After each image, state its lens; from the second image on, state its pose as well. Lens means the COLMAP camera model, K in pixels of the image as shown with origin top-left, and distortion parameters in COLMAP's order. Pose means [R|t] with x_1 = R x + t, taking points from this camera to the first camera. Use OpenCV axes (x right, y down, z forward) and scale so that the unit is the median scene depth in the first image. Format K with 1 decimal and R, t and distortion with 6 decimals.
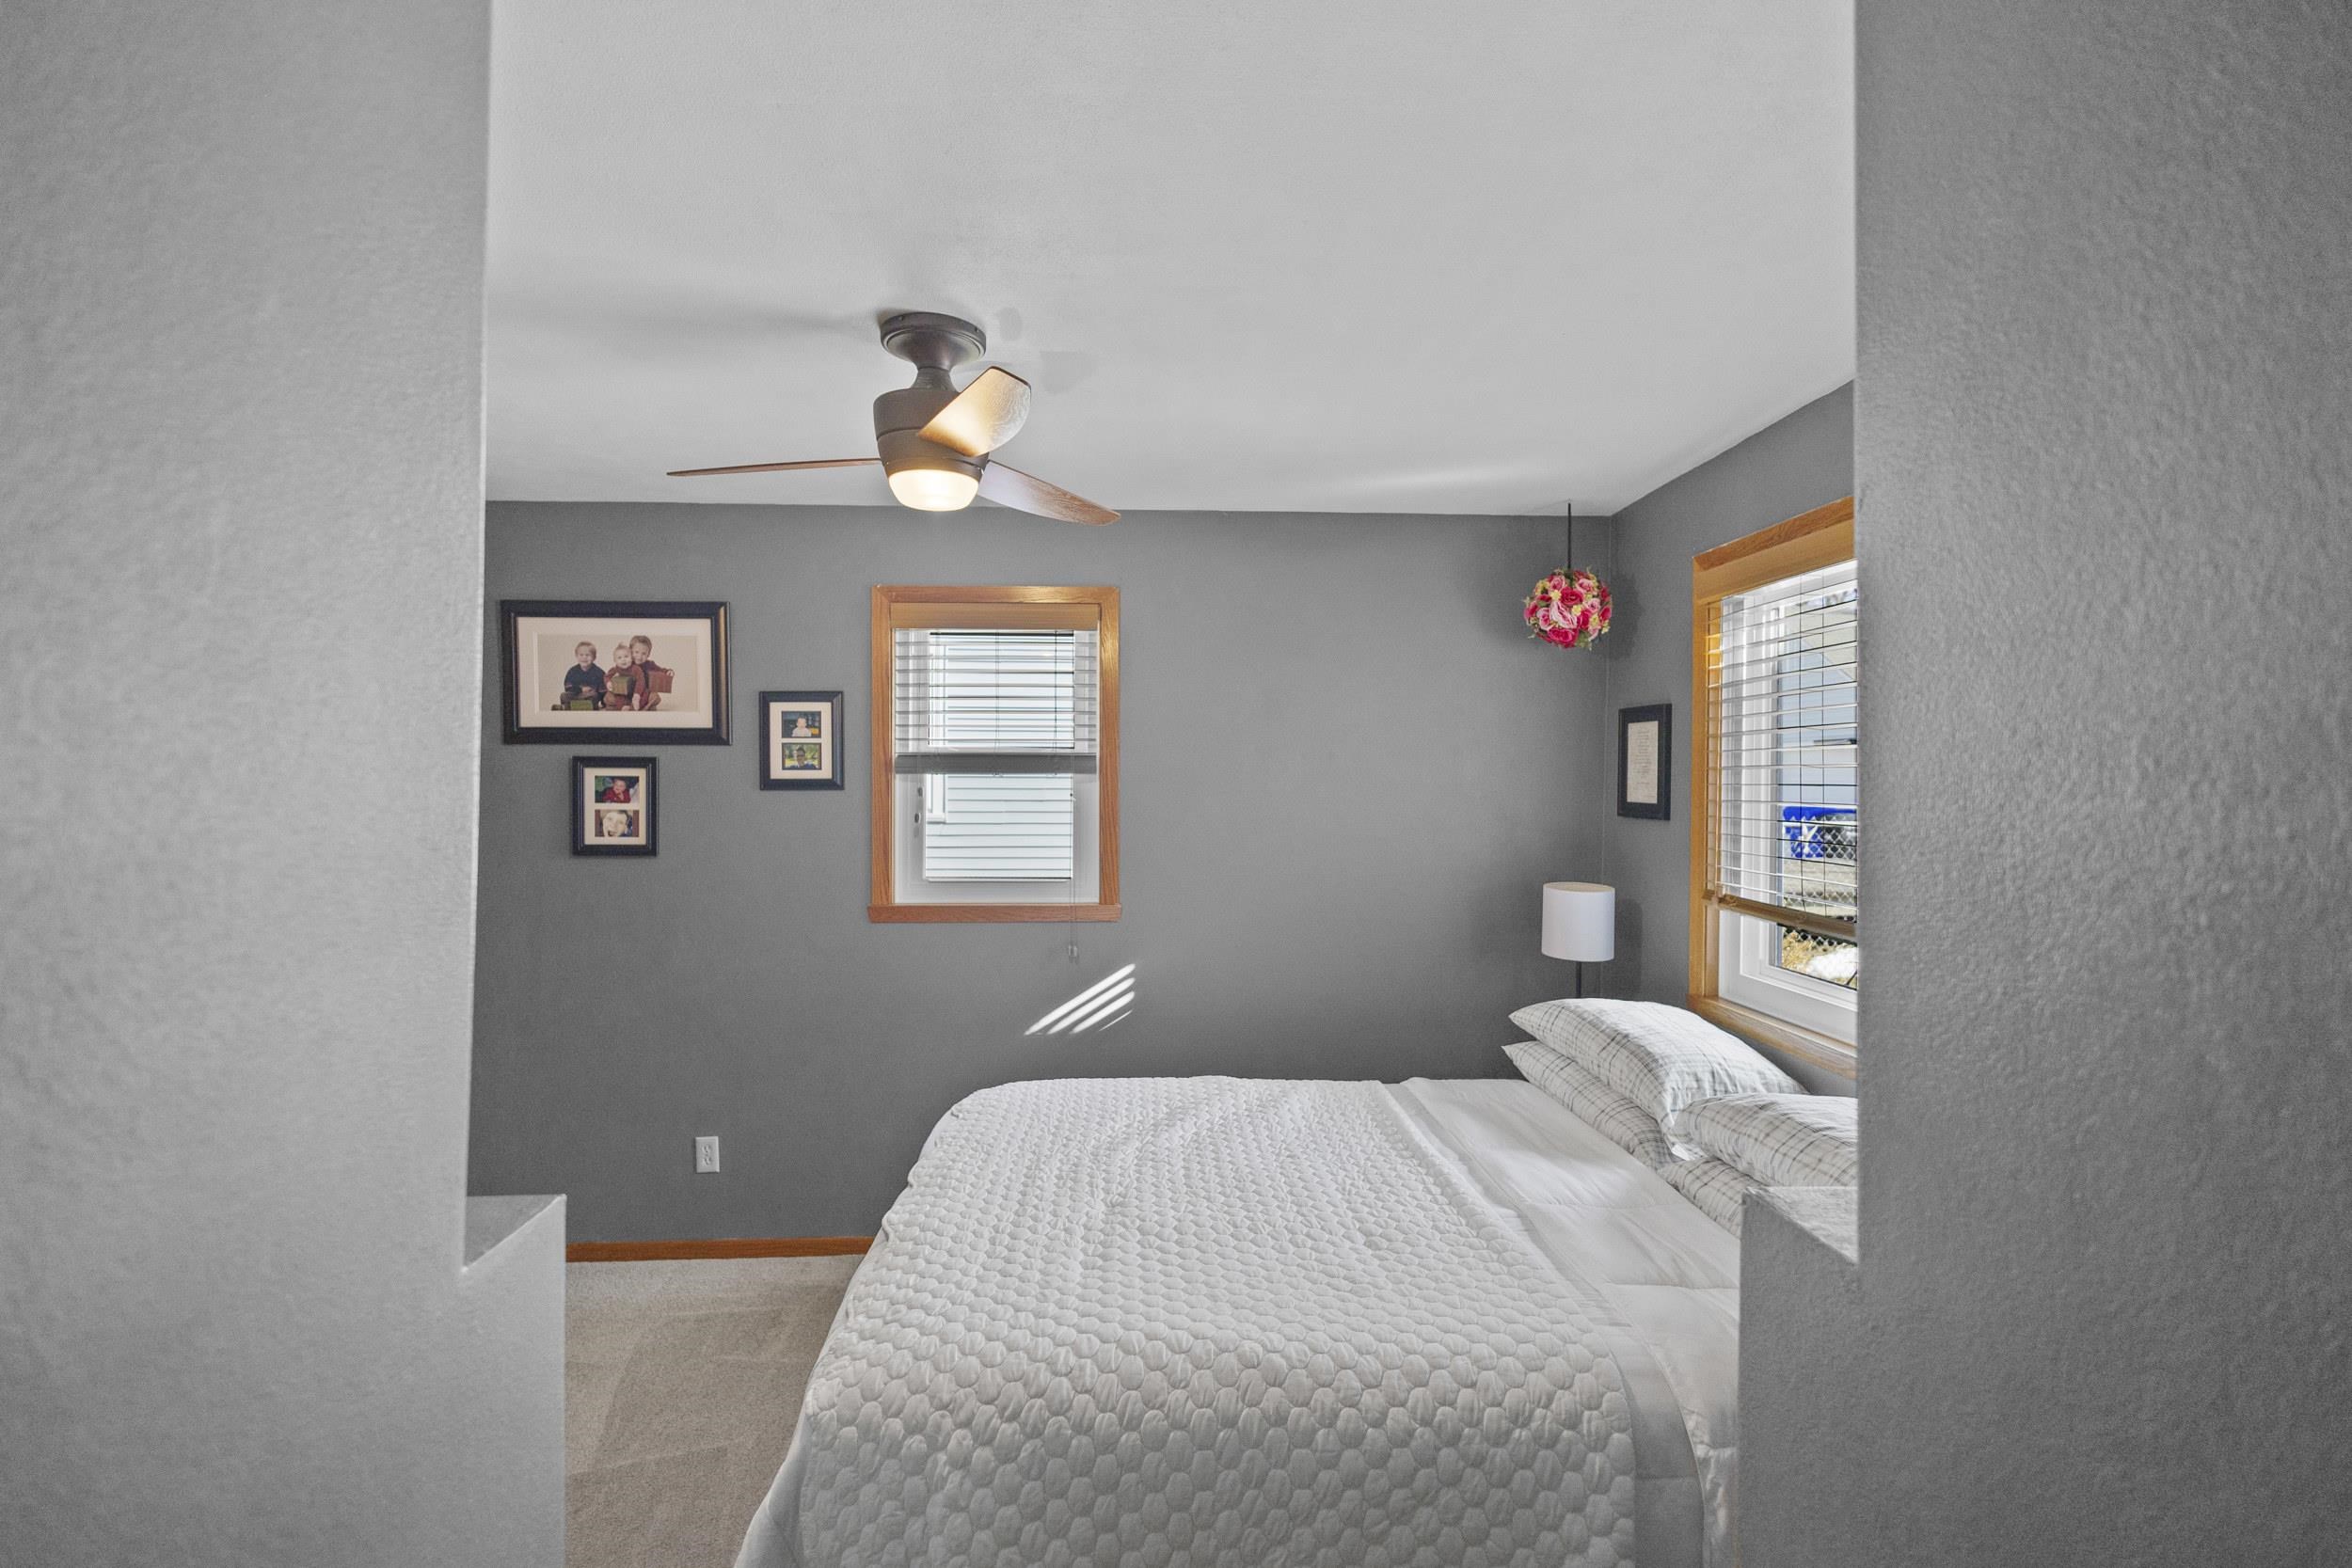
lens RADIAL K [[1081.8, 0, 1159.5], [0, 1081.8, 778.5], [0, 0, 1]] dist [0.010254, -0.003533]
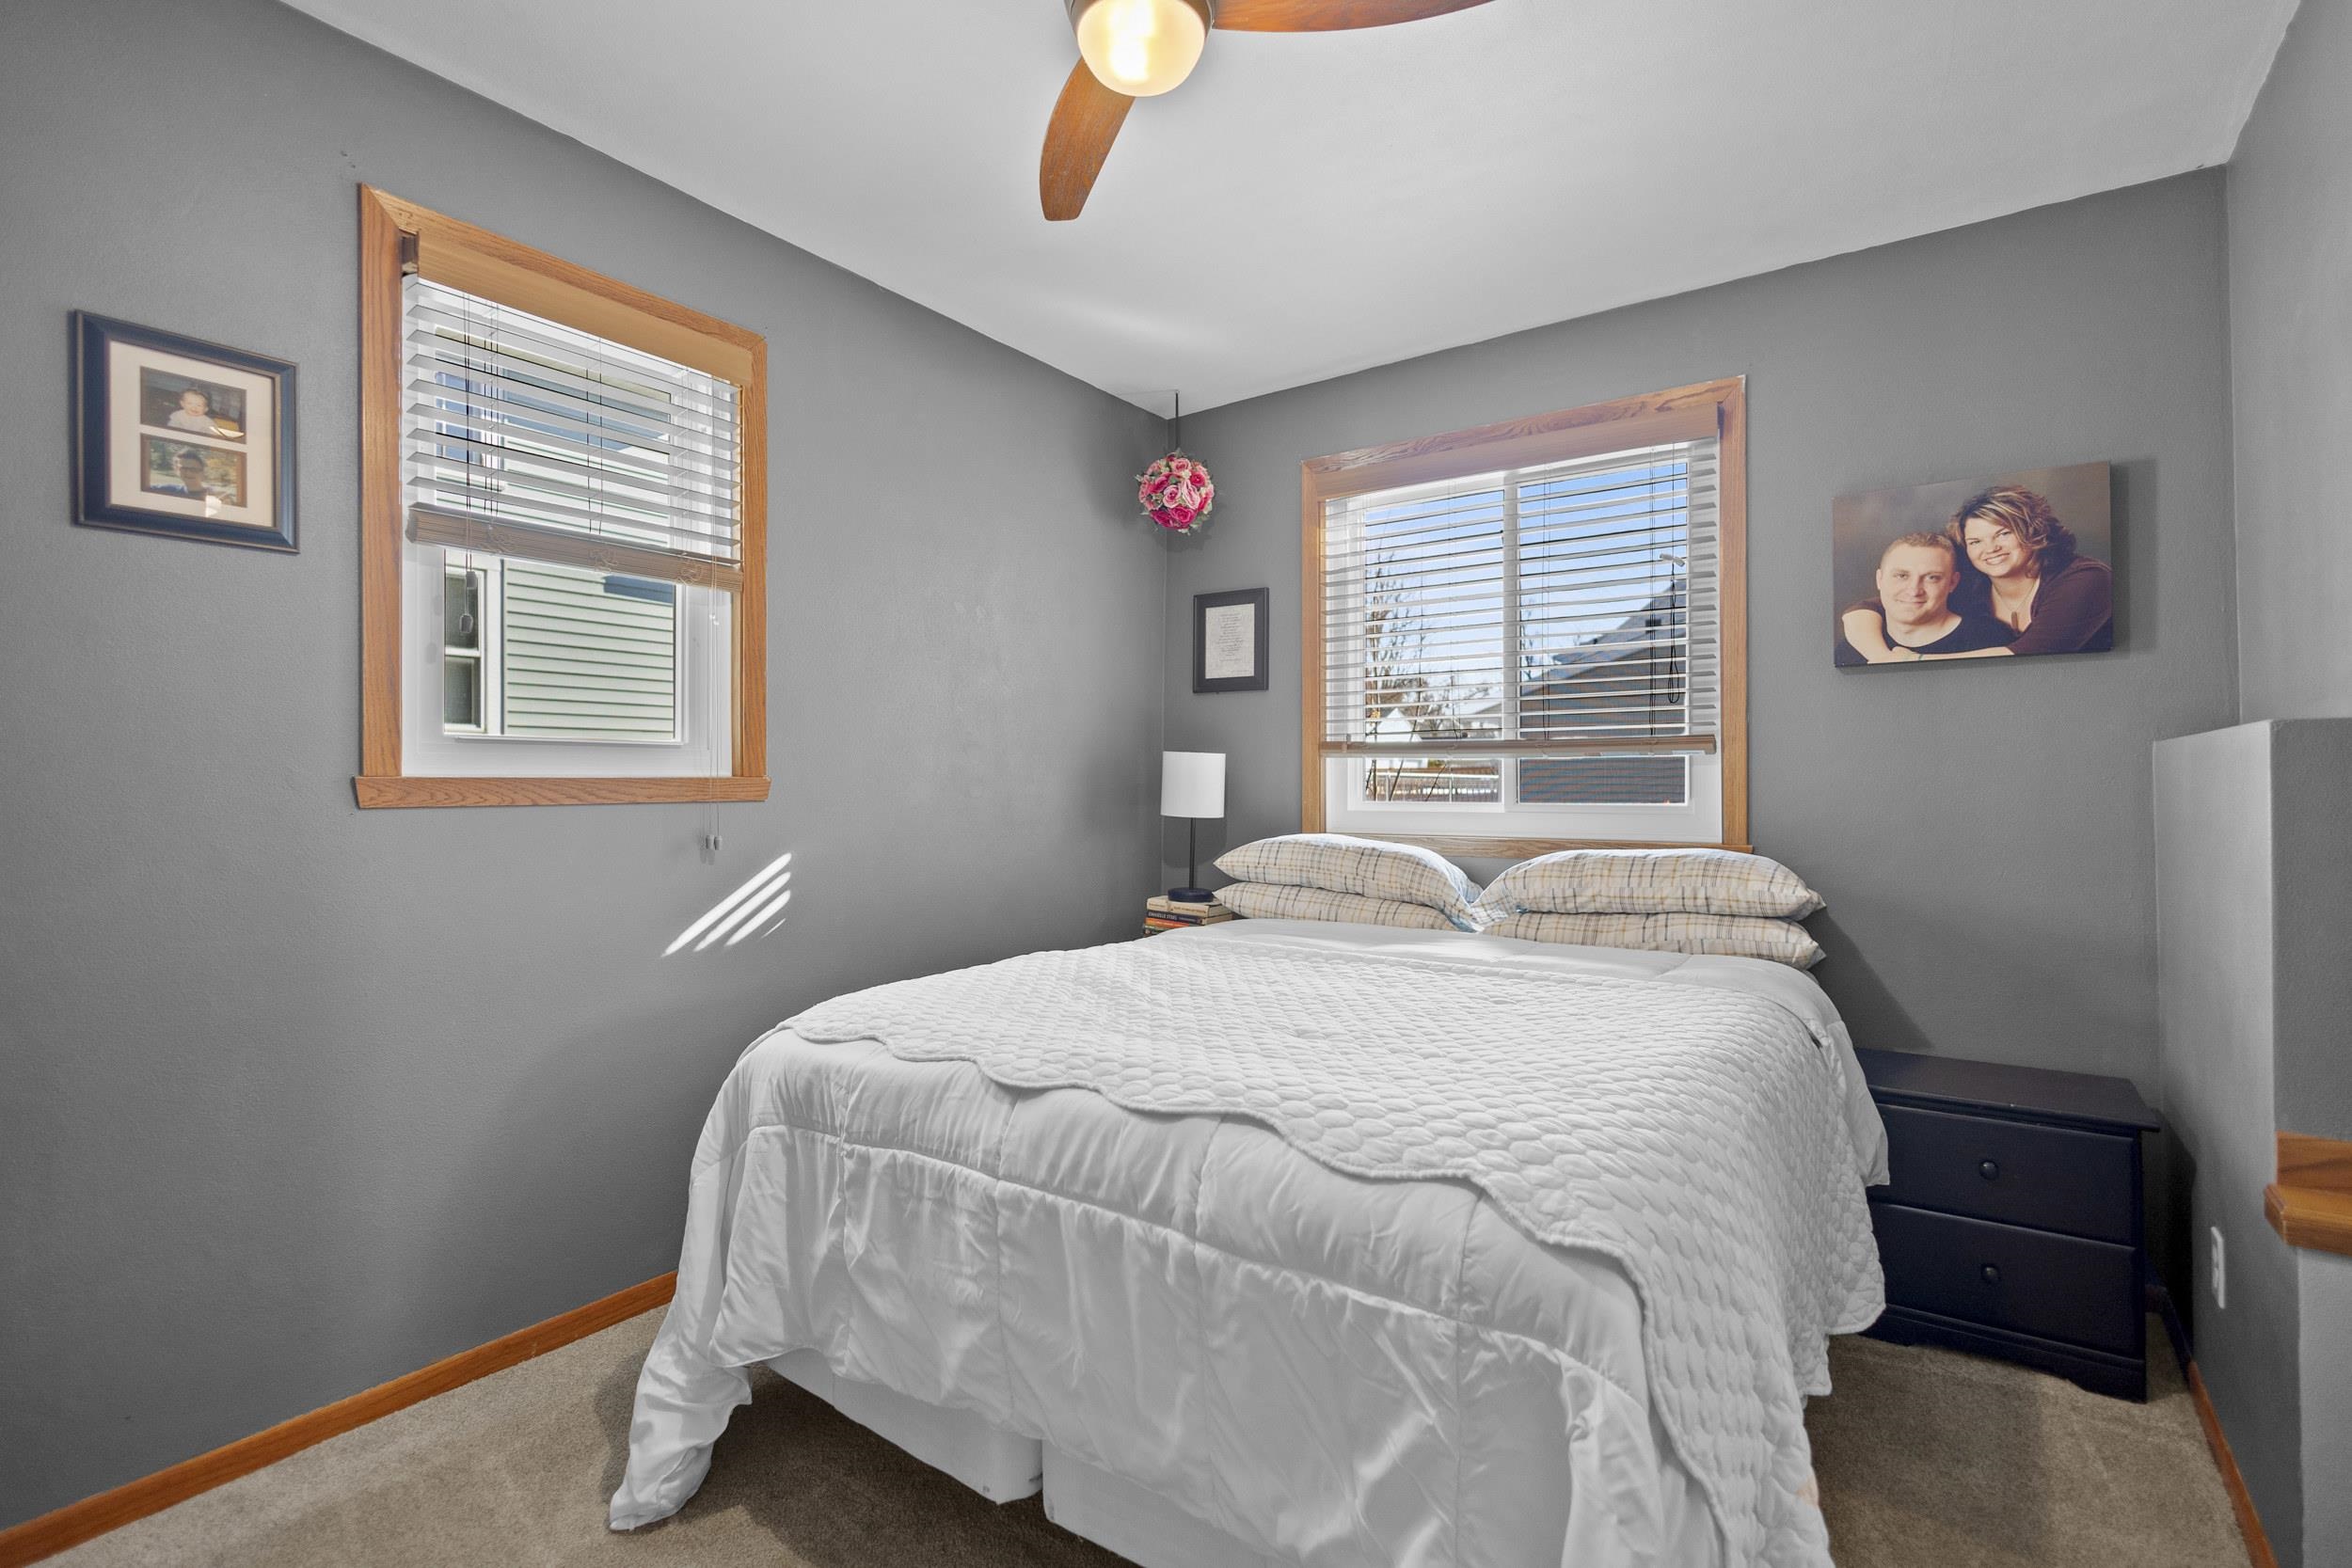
lens RADIAL K [[1081.8, 0, 1169.7], [0, 1081.8, 786.5], [0, 0, 1]] dist [0.010254, -0.003533]
pose [[0.611034, -0.005653, 0.791585, -0.455489], [-0.004956, 0.999928, 0.010966, 0.117013], [-0.791589, -0.010624, 0.610961, 0.342018]]
